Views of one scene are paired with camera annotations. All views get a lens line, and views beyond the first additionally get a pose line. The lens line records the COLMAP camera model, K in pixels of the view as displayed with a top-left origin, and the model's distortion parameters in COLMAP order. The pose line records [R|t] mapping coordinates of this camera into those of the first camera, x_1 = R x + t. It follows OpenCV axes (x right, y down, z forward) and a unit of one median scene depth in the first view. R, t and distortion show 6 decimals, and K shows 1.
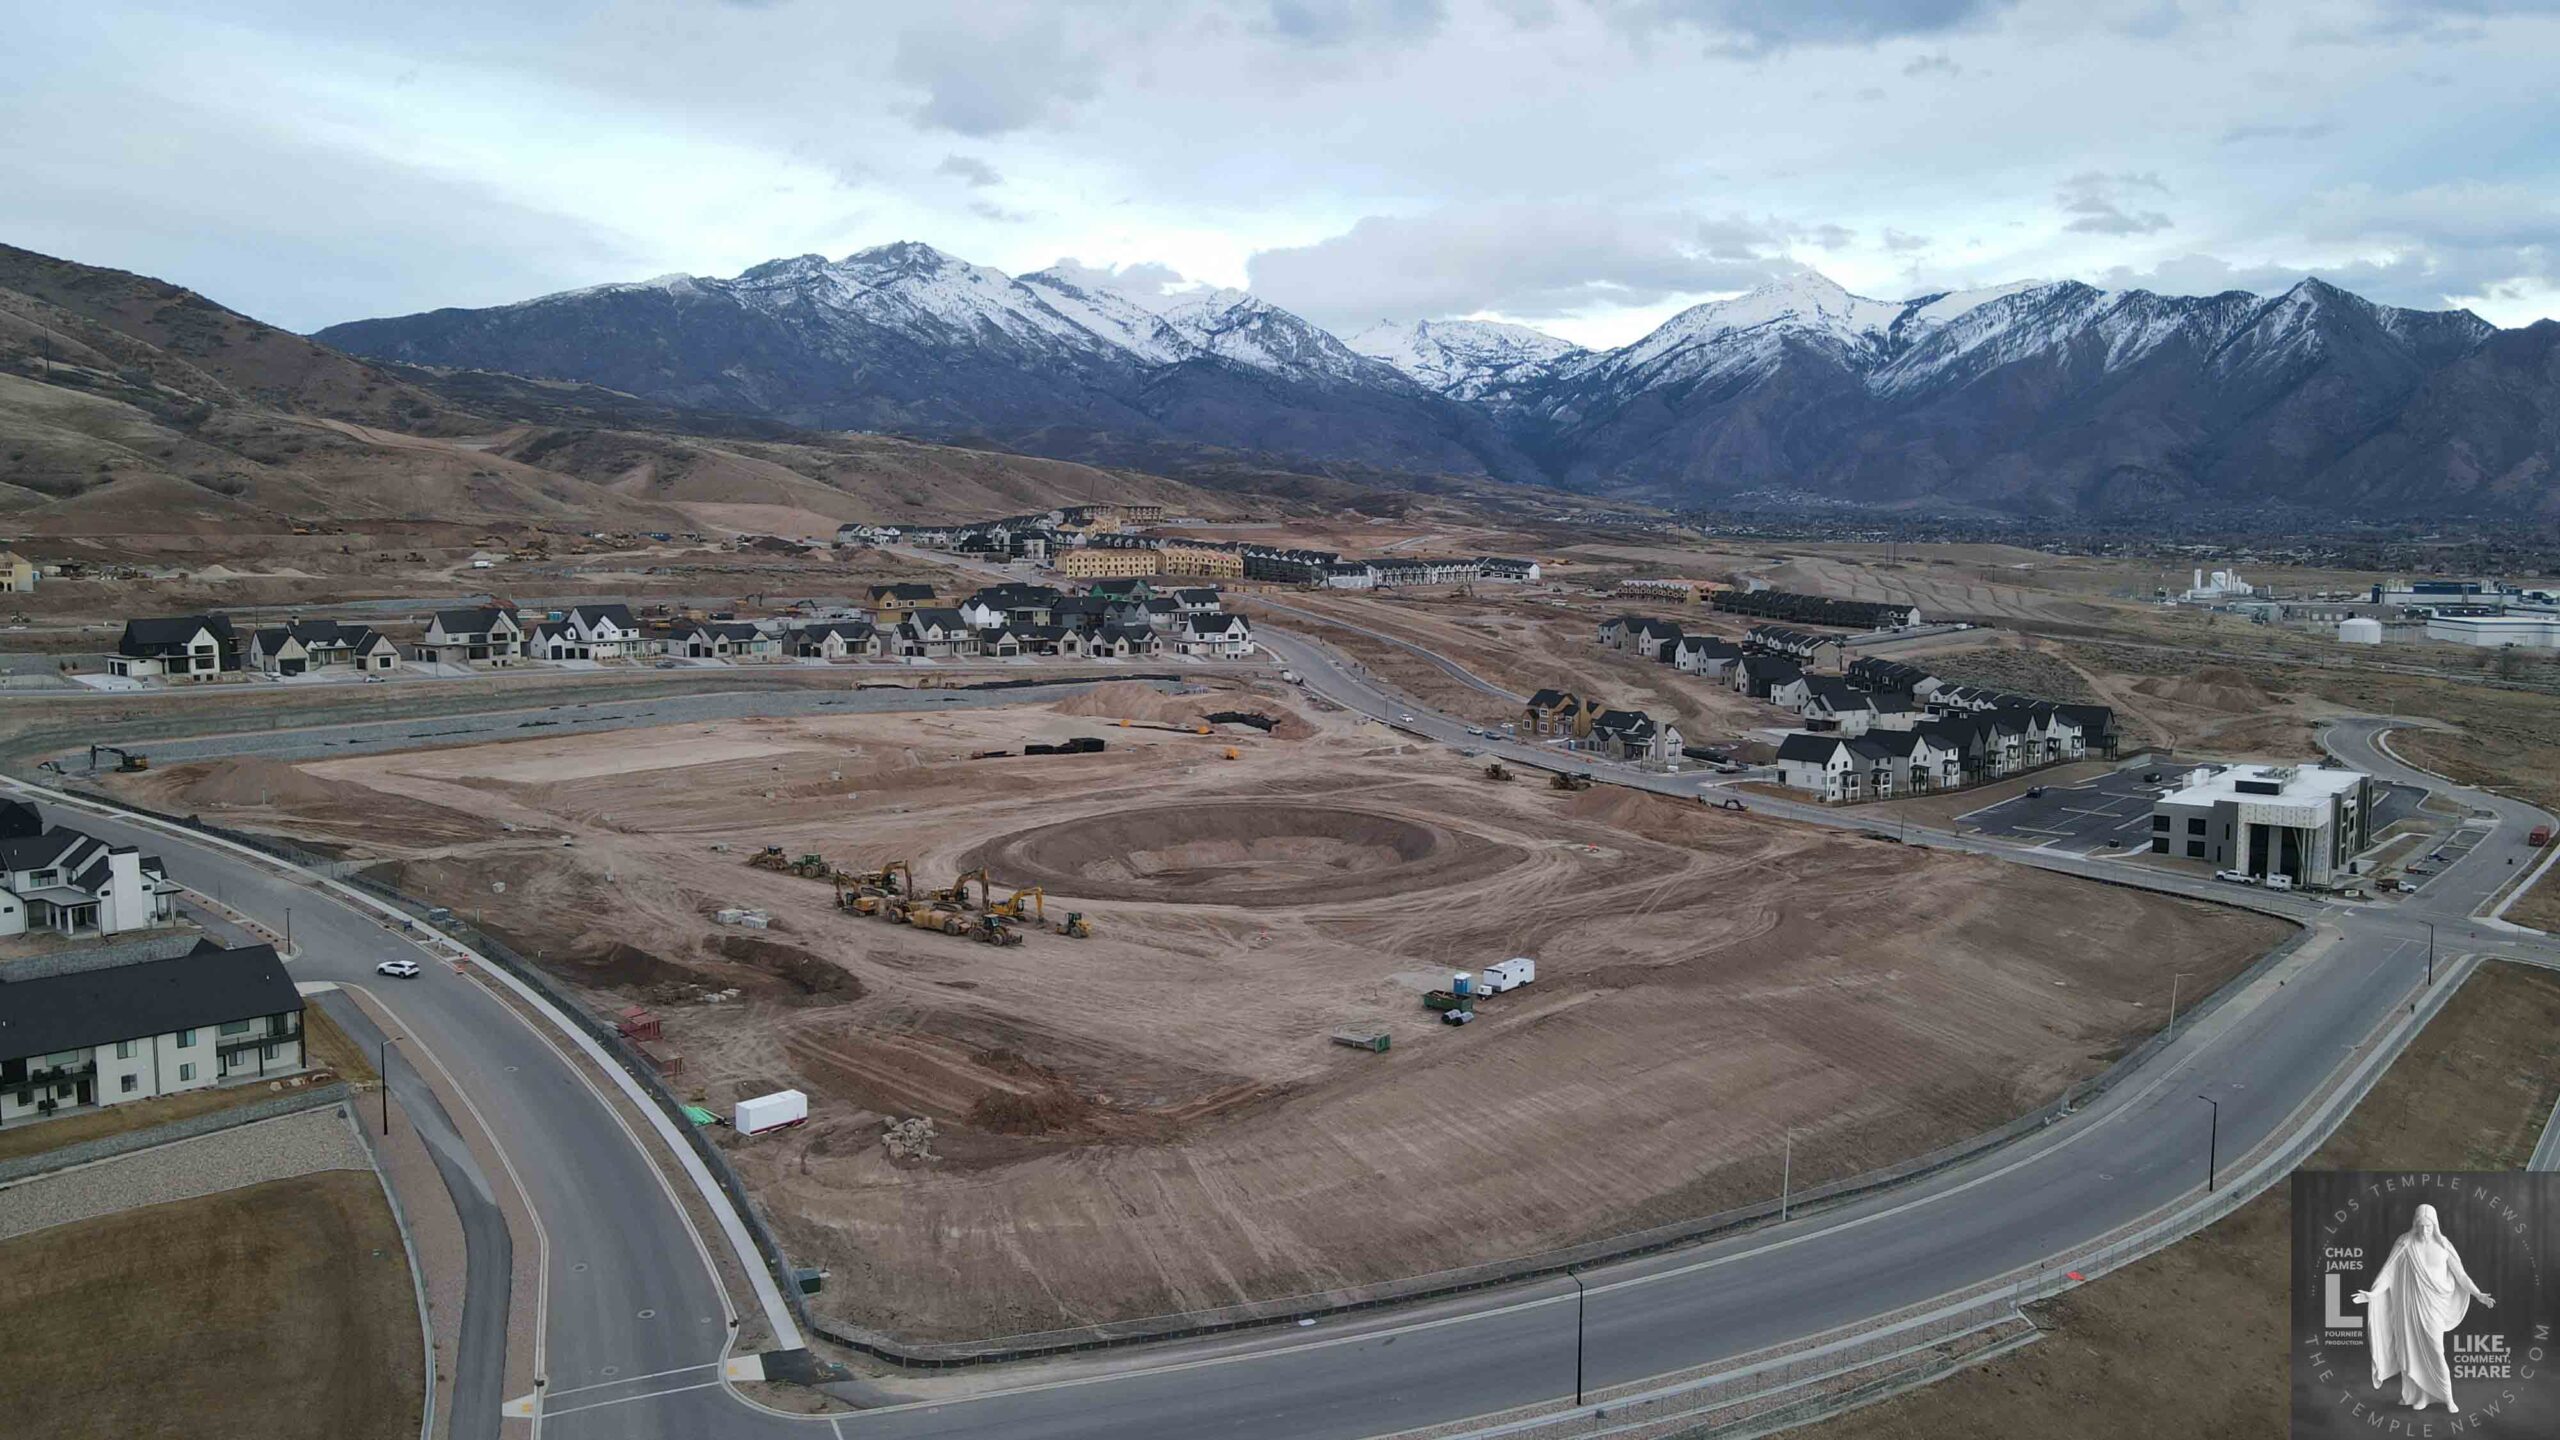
lens RADIAL K [[1895.3, 0, 1277.0], [0, 1895.3, 708.9], [0, 0, 1]] dist [-0.010518, 0.051476]
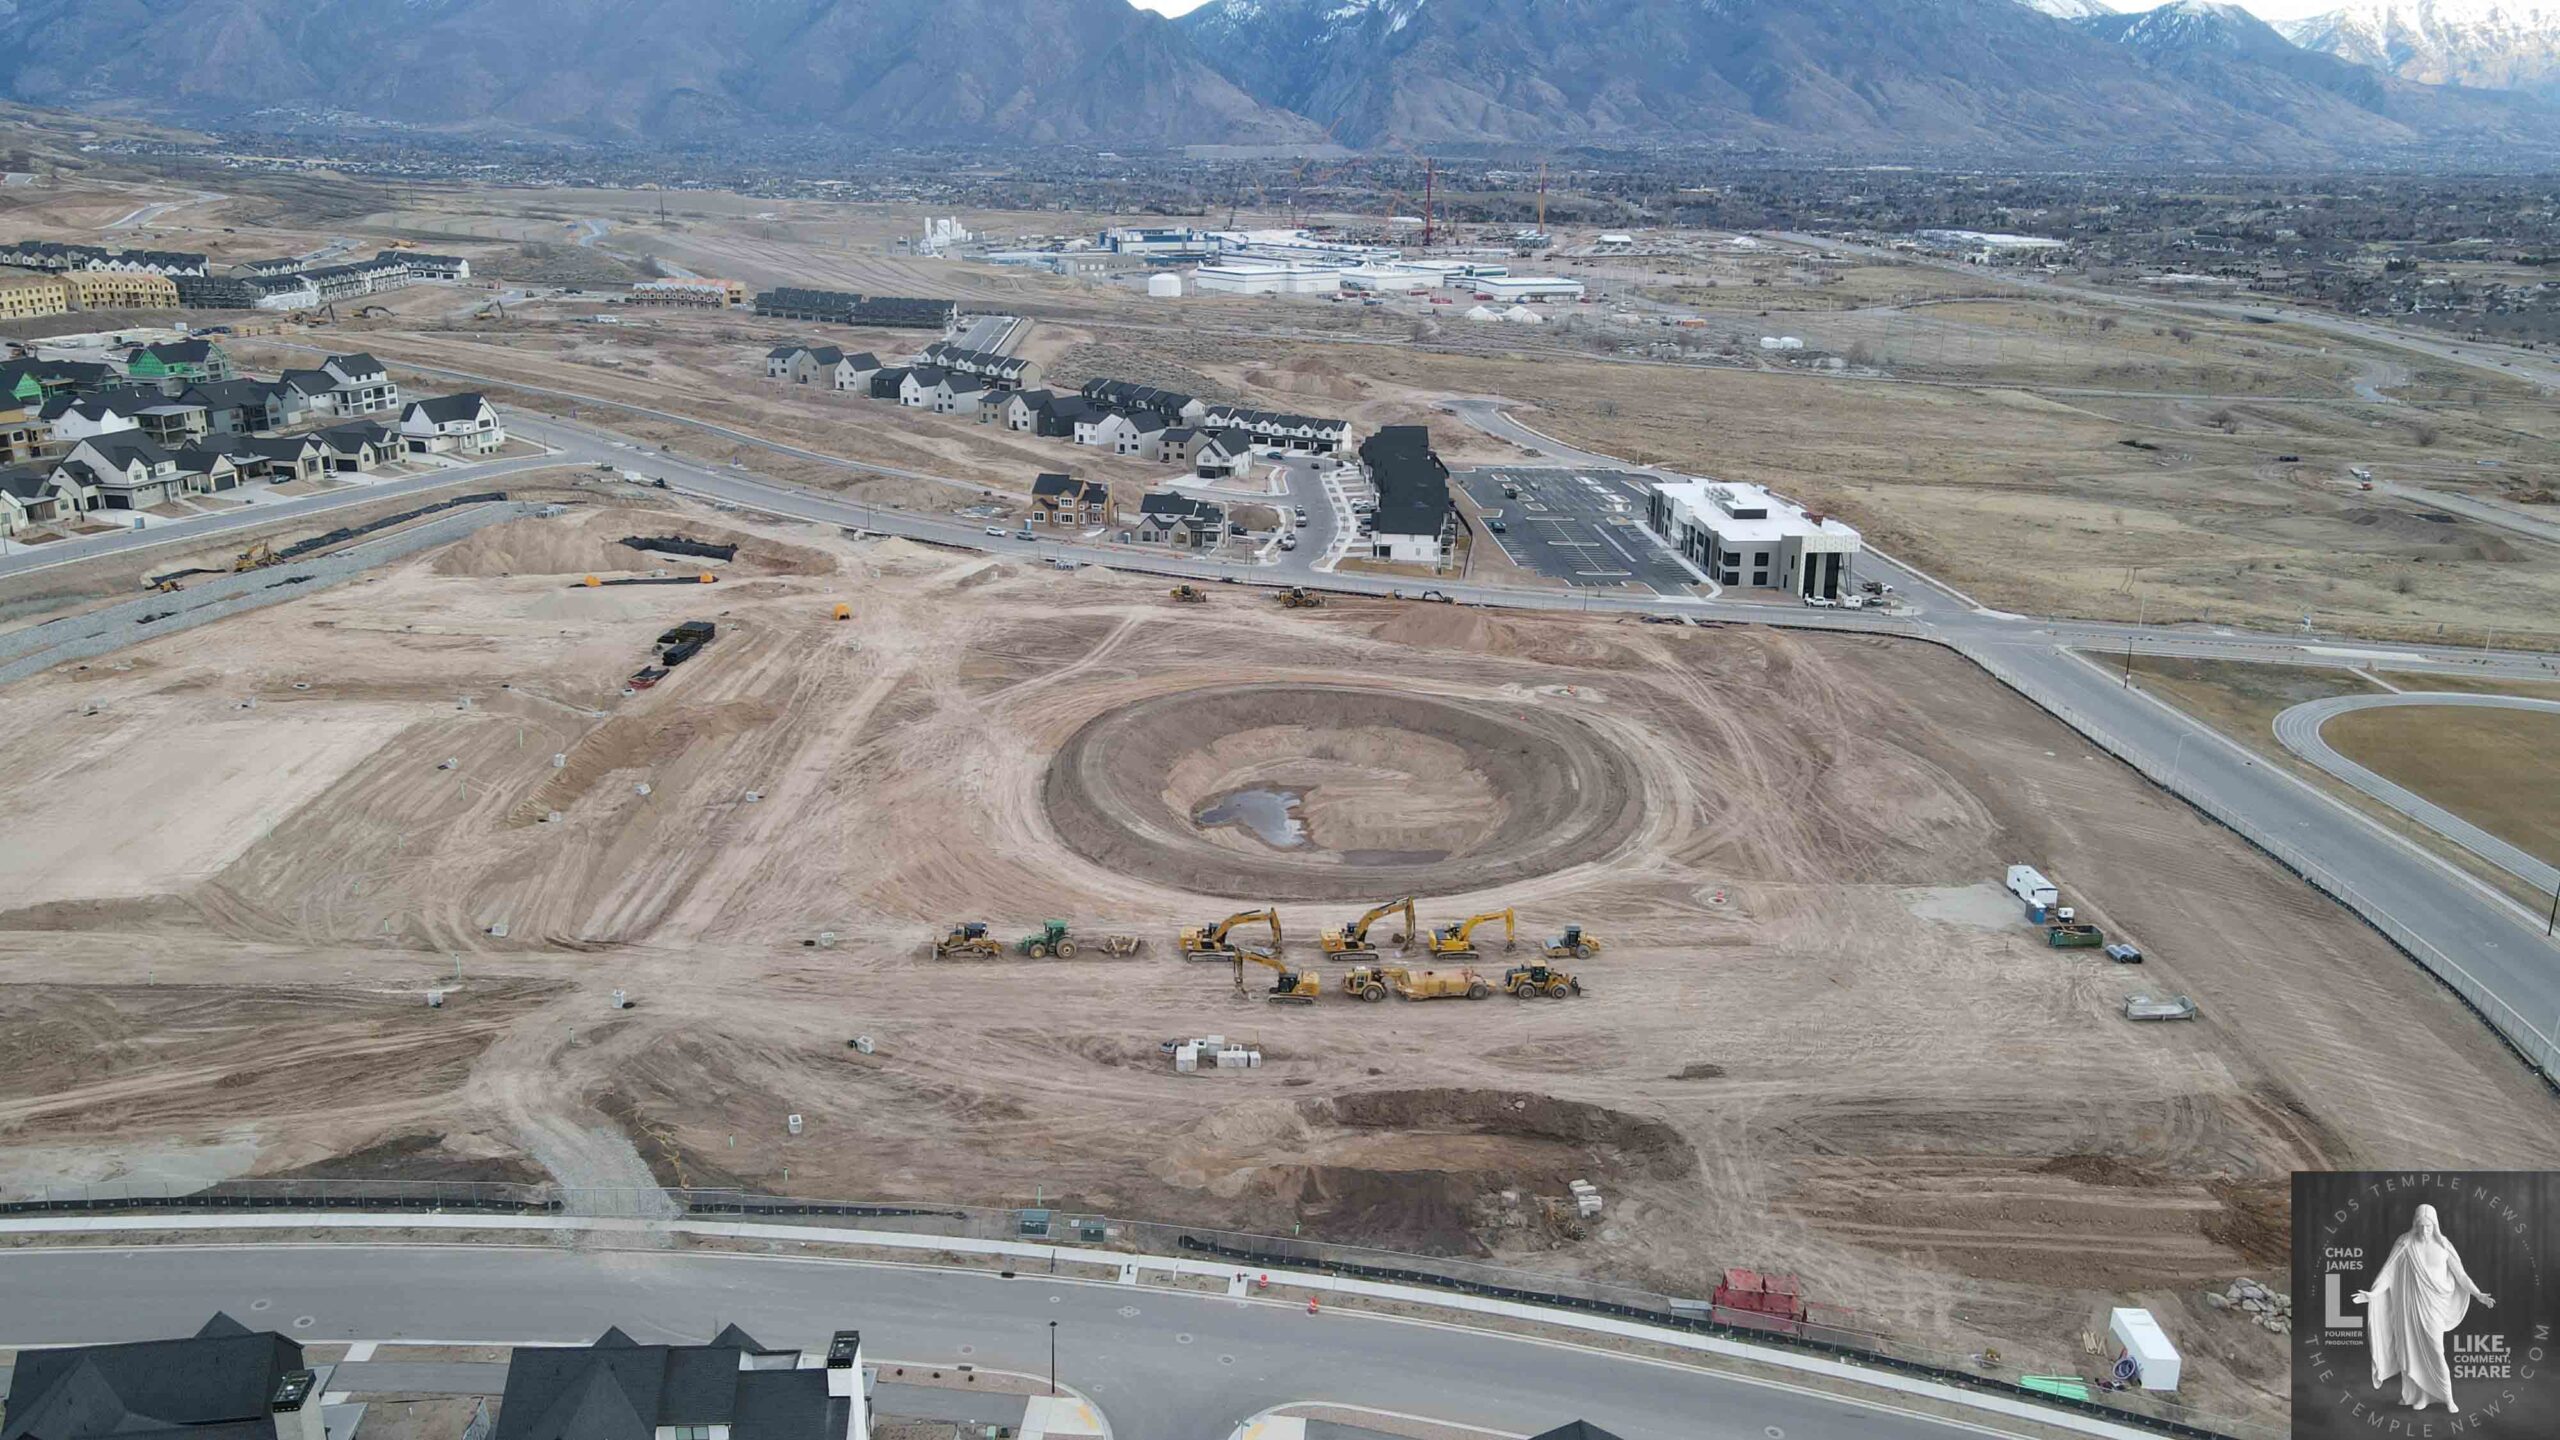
lens RADIAL K [[1887.2, 0, 1277.4], [0, 1887.2, 714.7], [0, 0, 1]] dist [-0.006782, 0.042594]
pose [[0.744685, -0.192425, 0.639075, -0.118270], [0.063626, 0.973643, 0.219023, -0.028234], [-0.664376, -0.122441, 0.737301, 0.083775]]
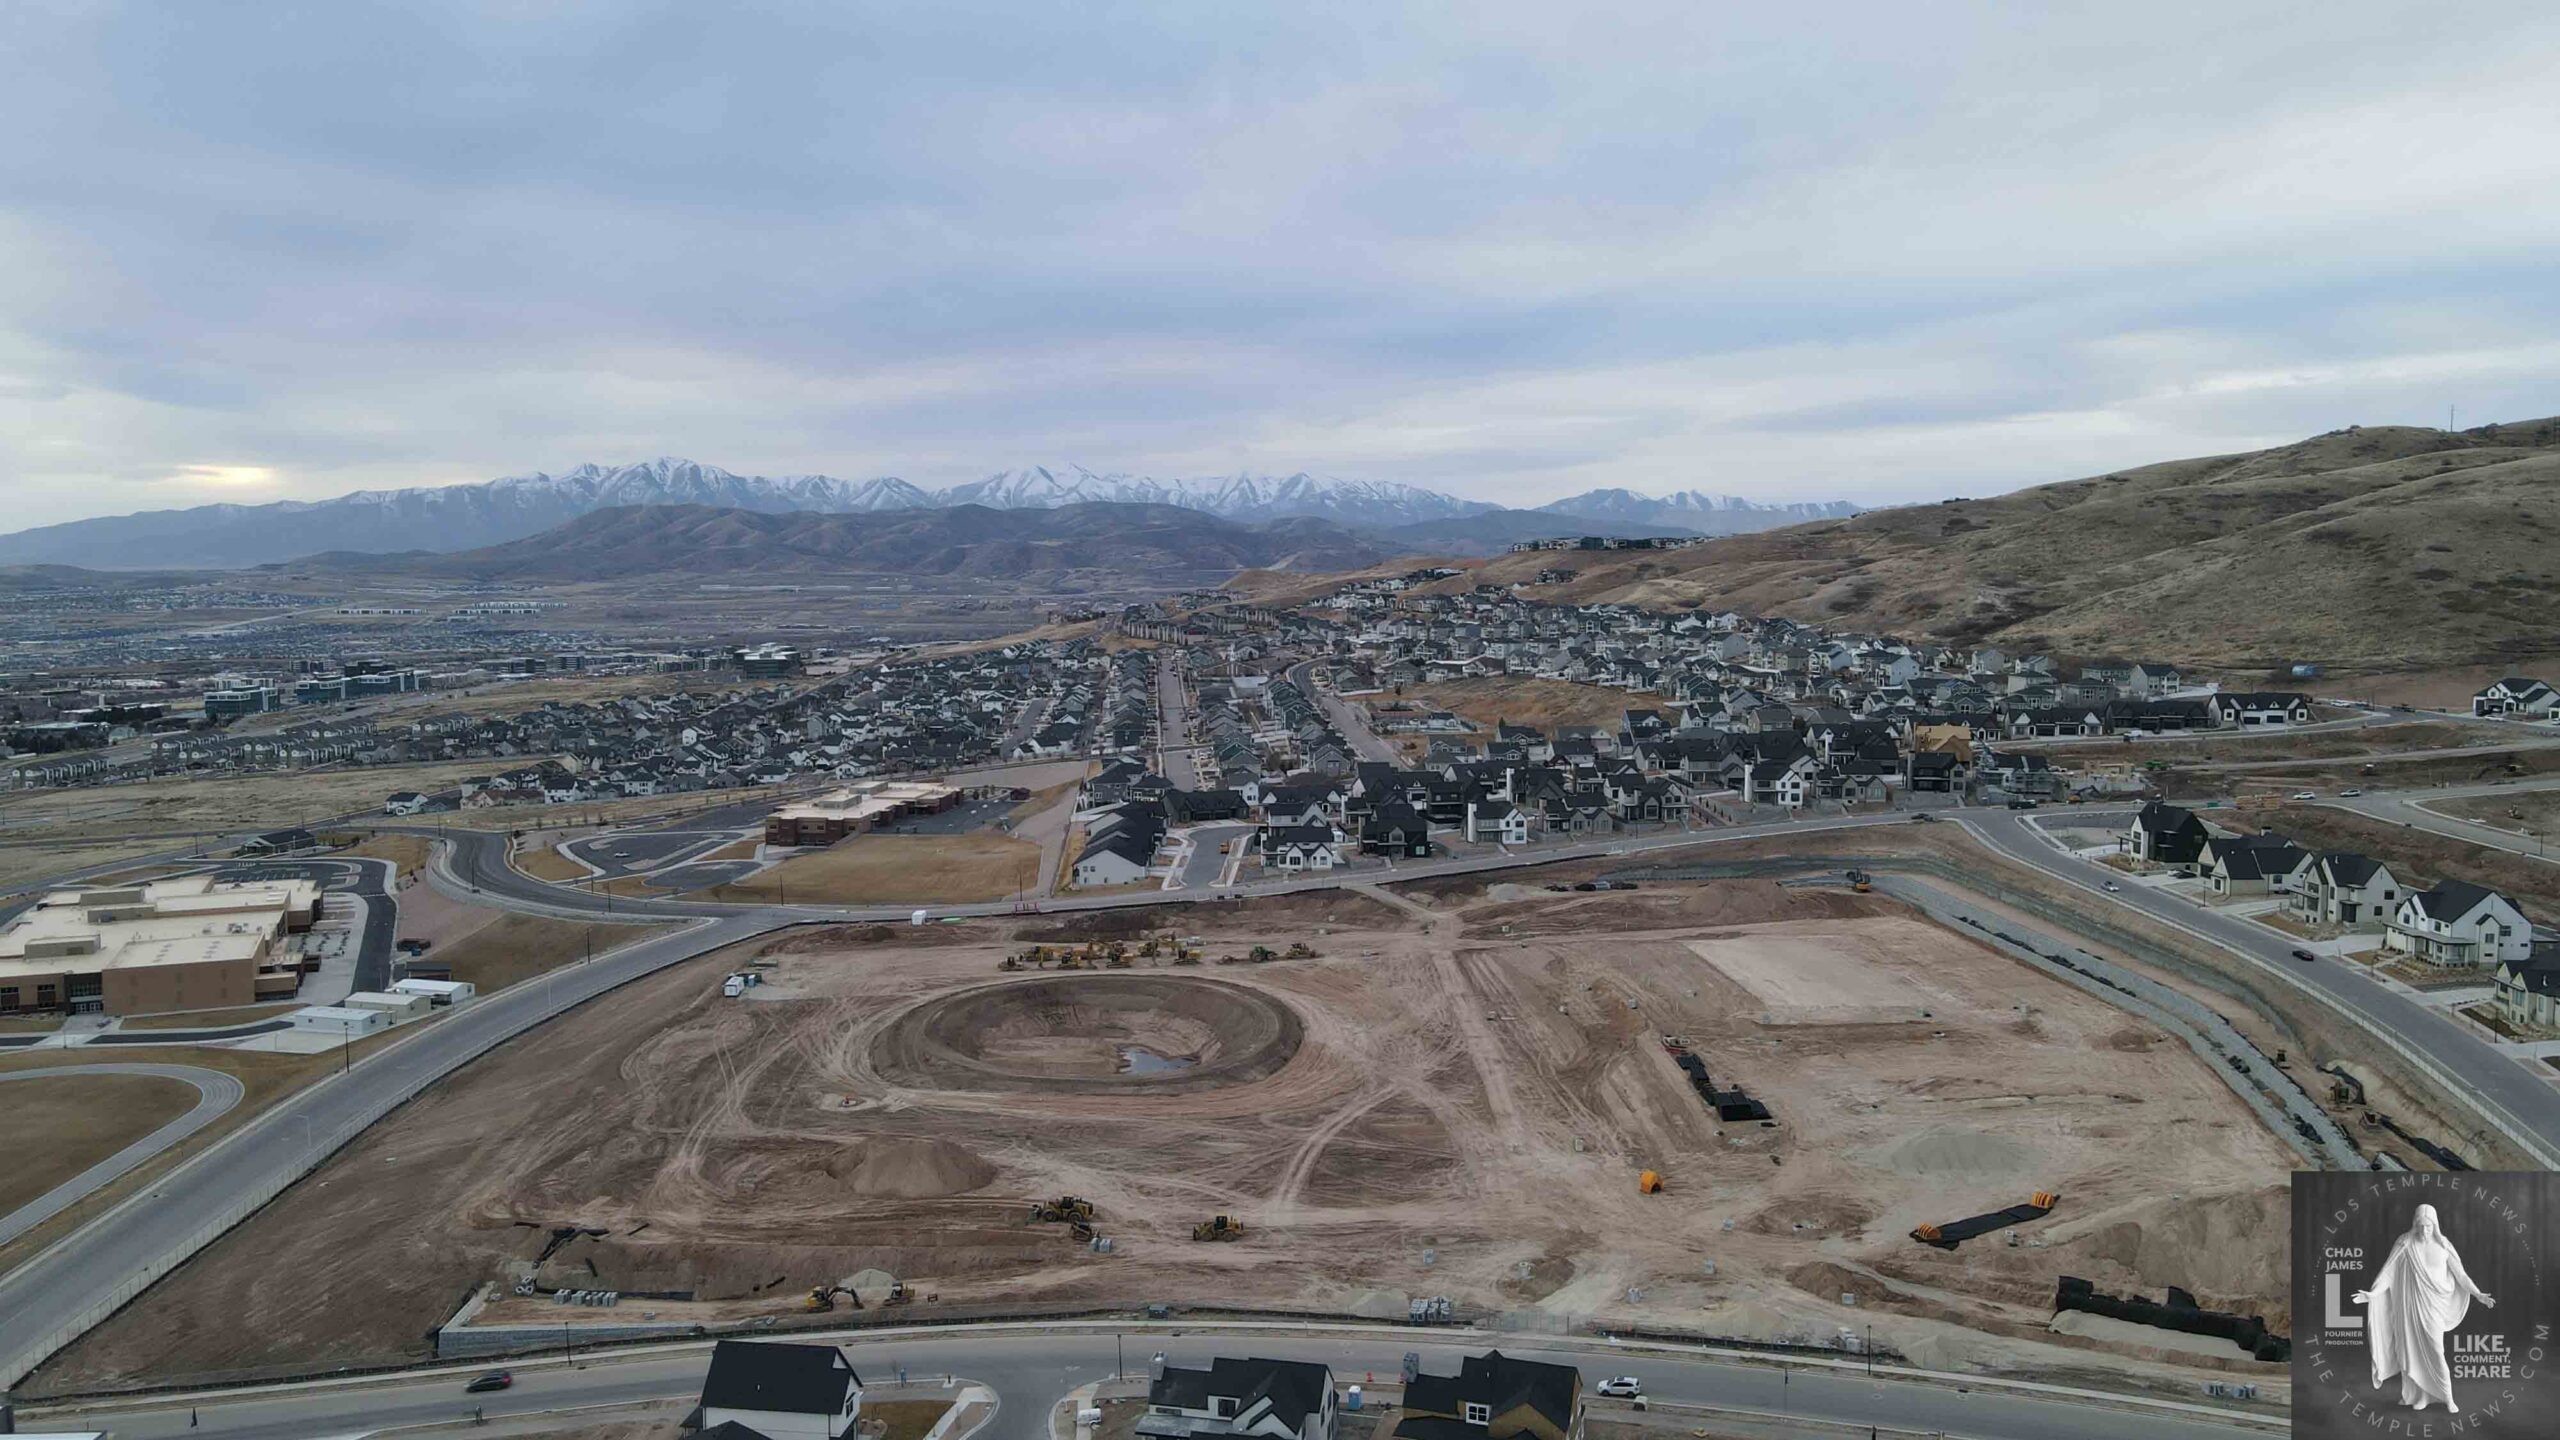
lens RADIAL K [[1900.1, 0, 1274.1], [0, 1900.1, 714.6], [0, 0, 1]] dist [-0.010409, 0.048325]
pose [[-0.735986, 0.058304, -0.674482, 0.142443], [-0.066514, 0.985237, 0.157745, -0.064829], [0.673721, 0.160961, -0.721243, 0.393923]]
